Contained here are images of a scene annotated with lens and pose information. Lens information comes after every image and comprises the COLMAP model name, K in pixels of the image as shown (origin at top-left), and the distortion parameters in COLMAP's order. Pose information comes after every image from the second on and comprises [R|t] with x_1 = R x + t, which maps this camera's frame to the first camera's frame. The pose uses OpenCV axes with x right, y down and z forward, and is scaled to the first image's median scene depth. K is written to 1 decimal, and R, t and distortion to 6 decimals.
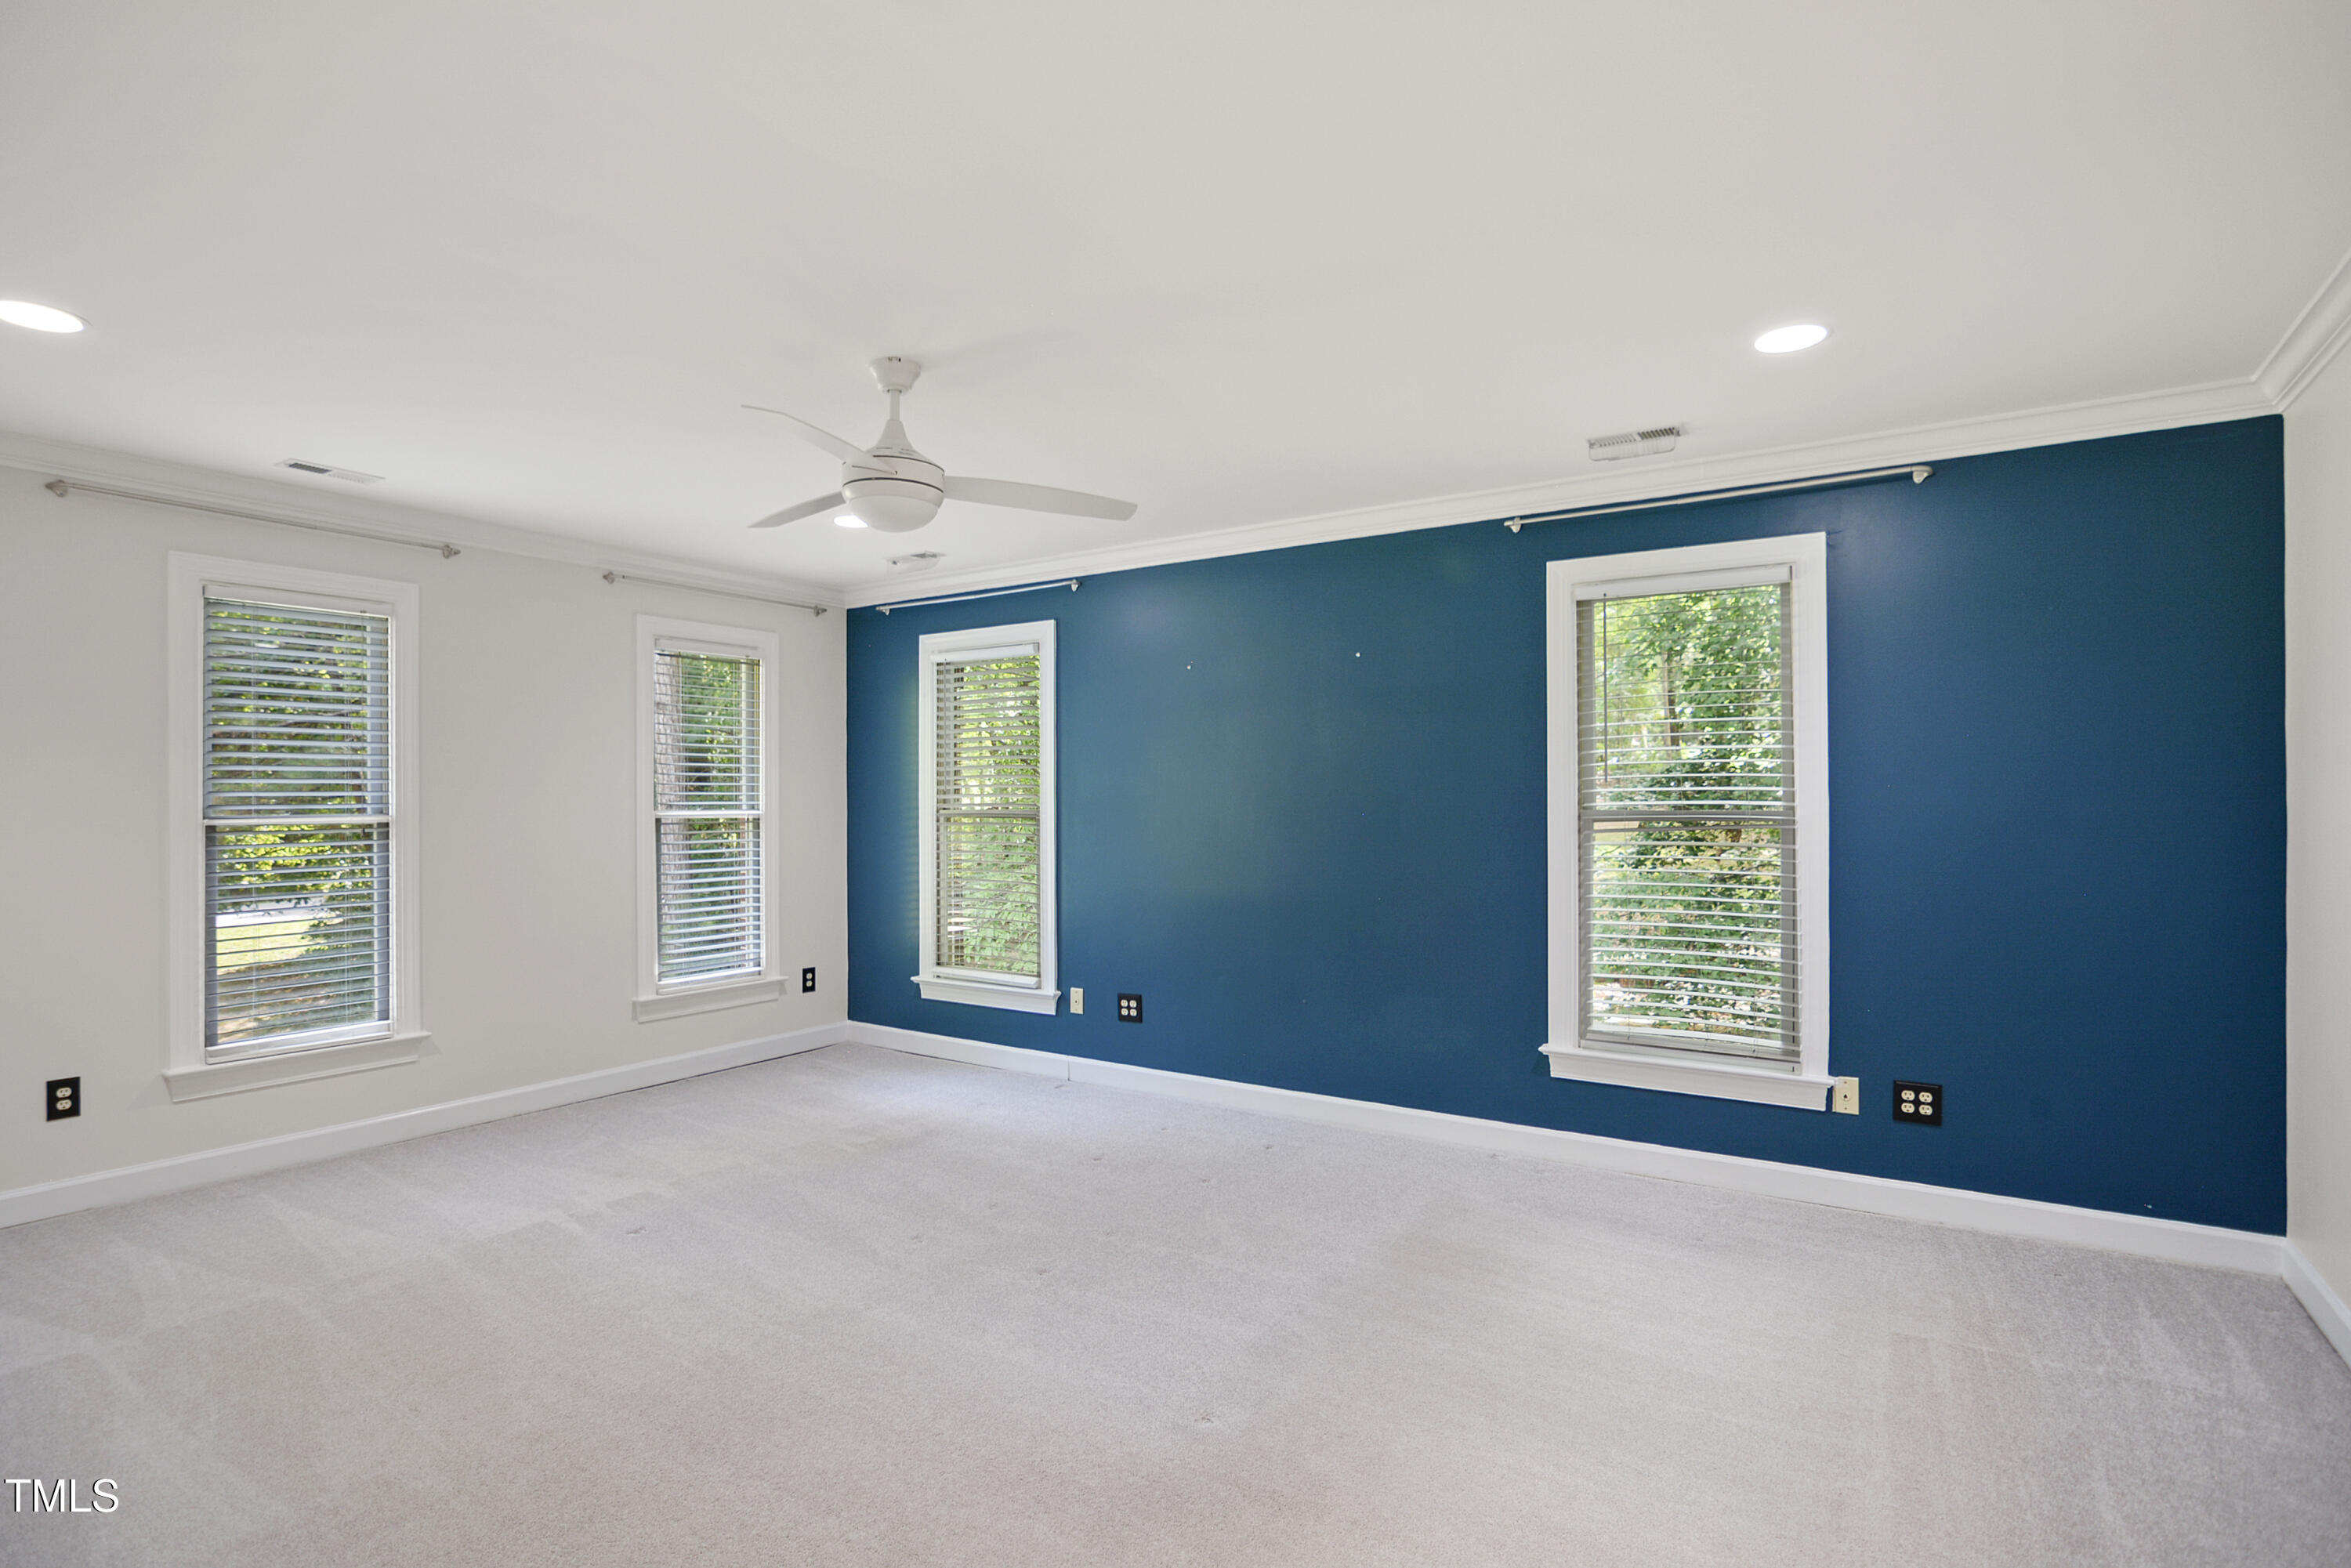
lens RADIAL K [[1133.9, 0, 1205.0], [0, 1133.9, 786.3], [0, 0, 1]] dist [-0.028309, 0.000192]
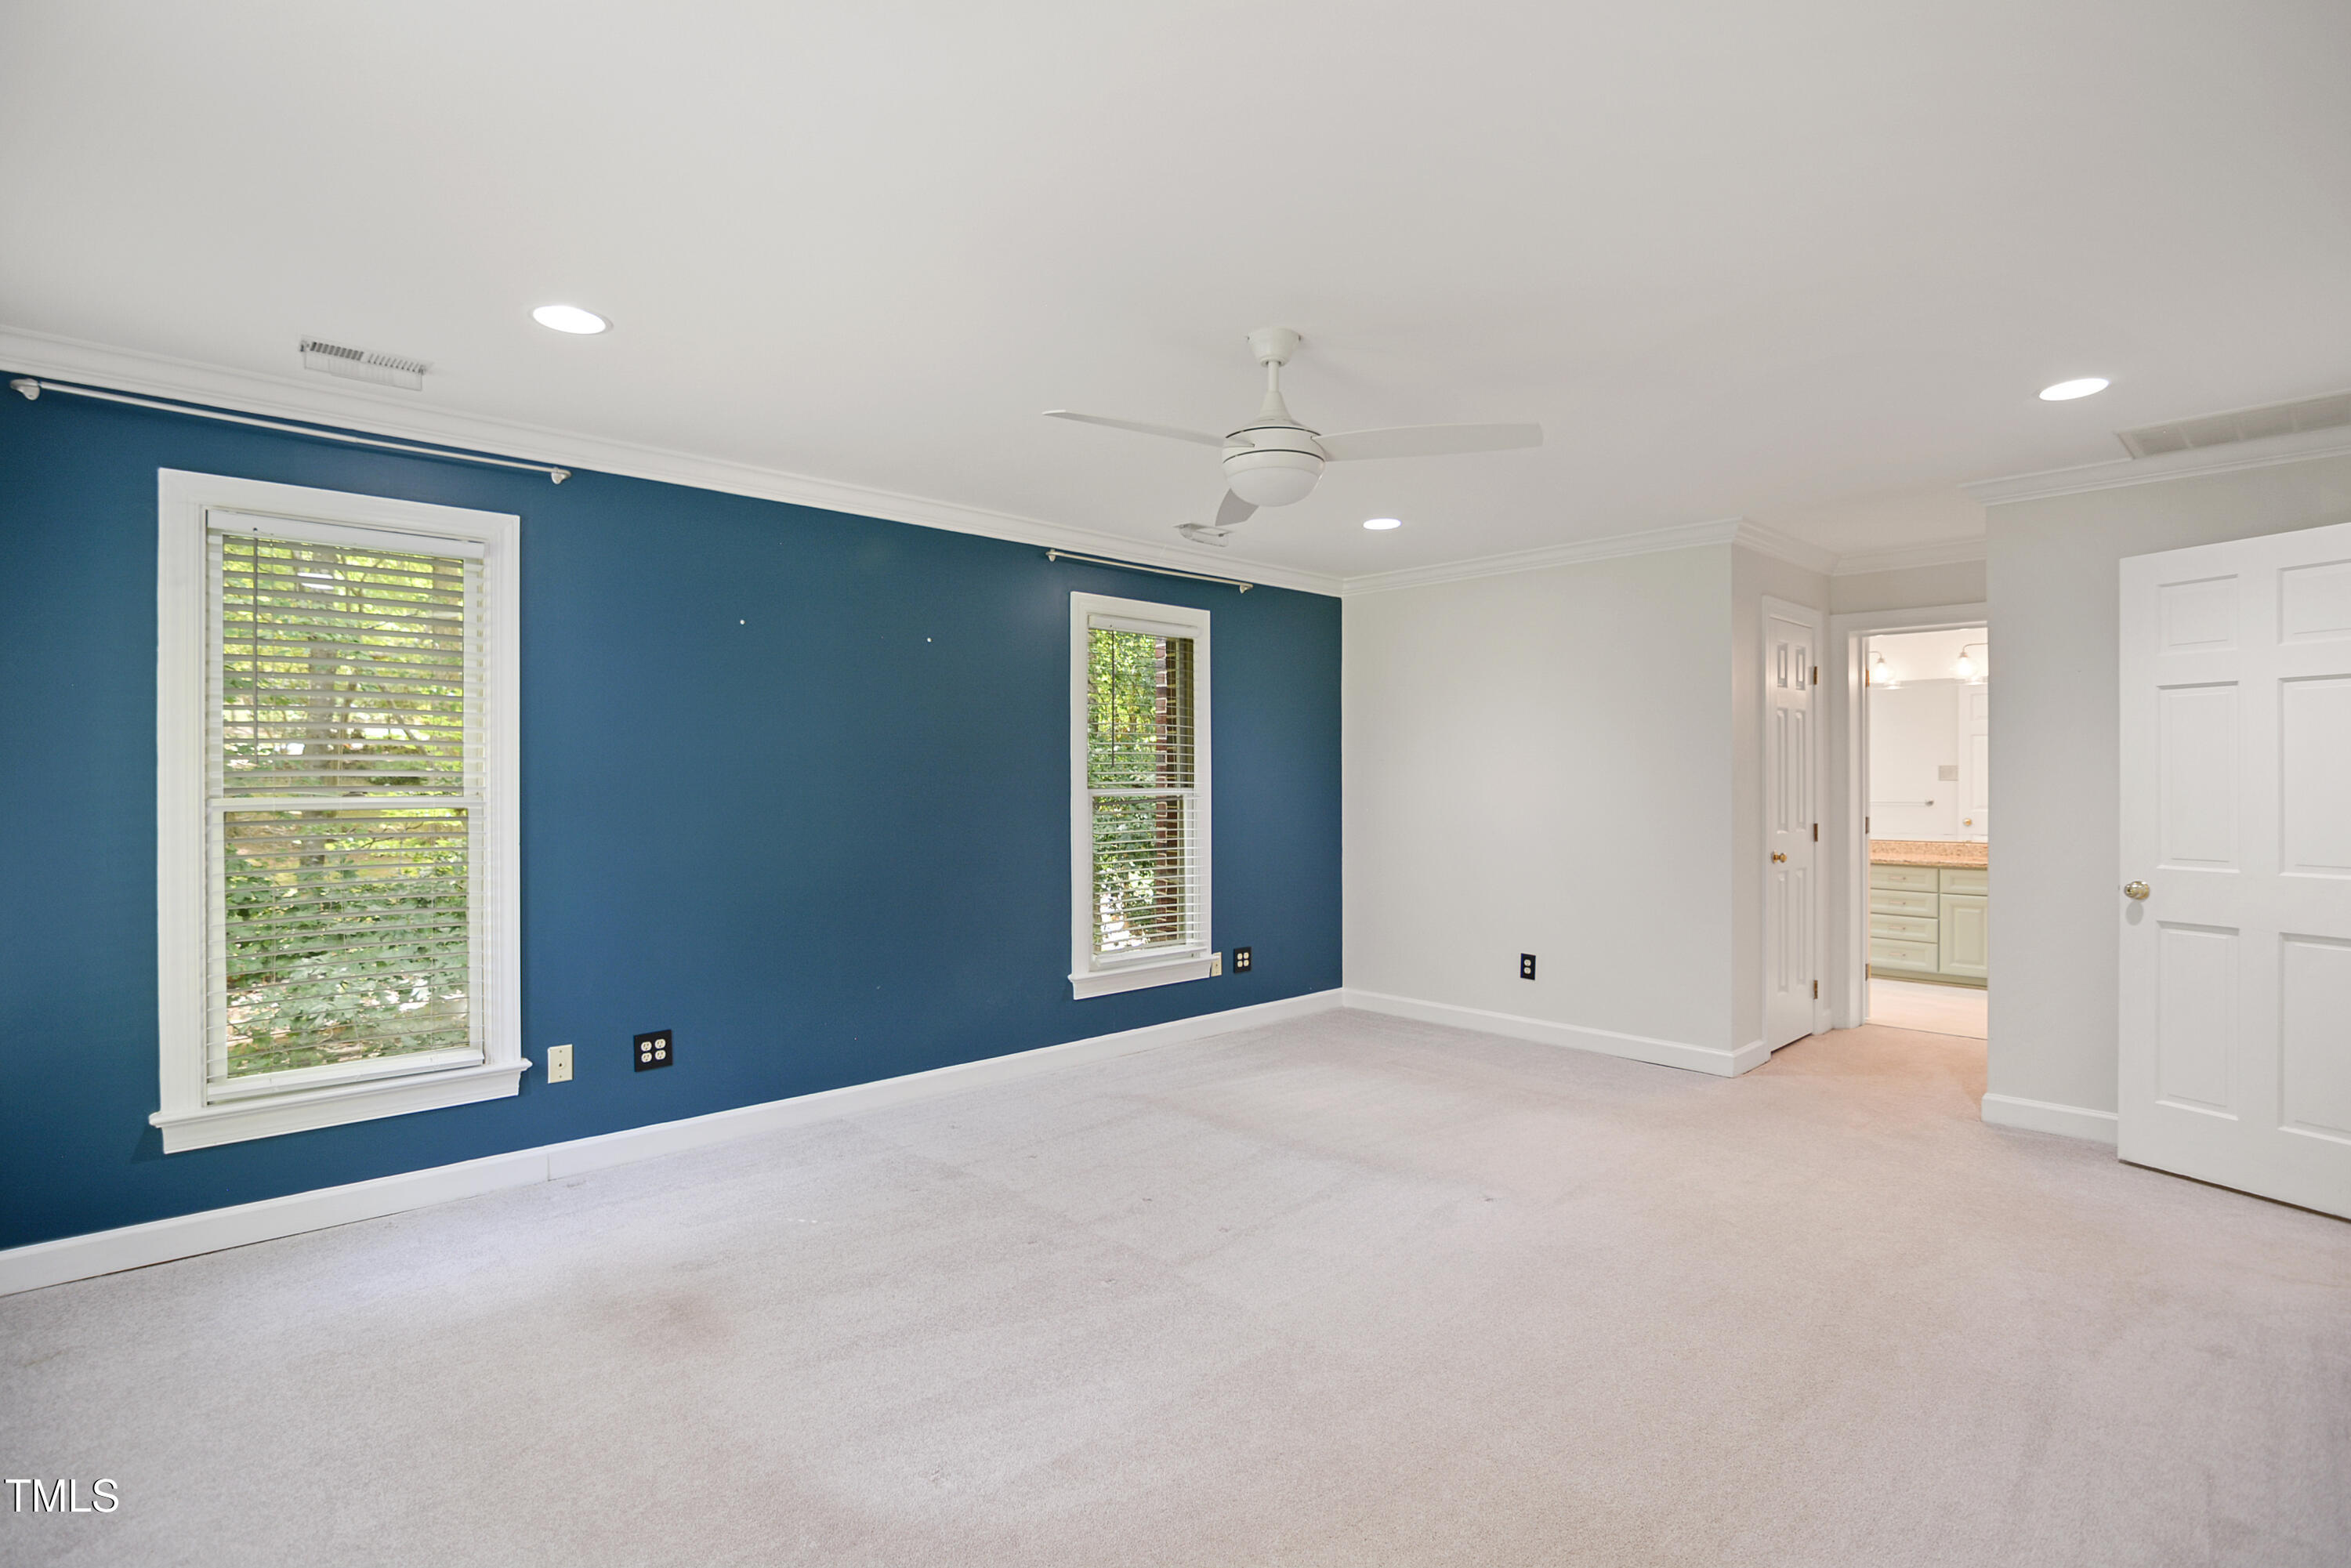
lens RADIAL K [[1148.9, 0, 1149.9], [0, 1148.9, 779.6], [0, 0, 1]] dist [-0.026693, -0.000648]
pose [[0.247279, 0.002211, 0.968942, -0.714320], [-0.010959, 0.999940, 0.000515, 0.007033], [-0.968882, -0.010746, 0.247288, 0.468872]]
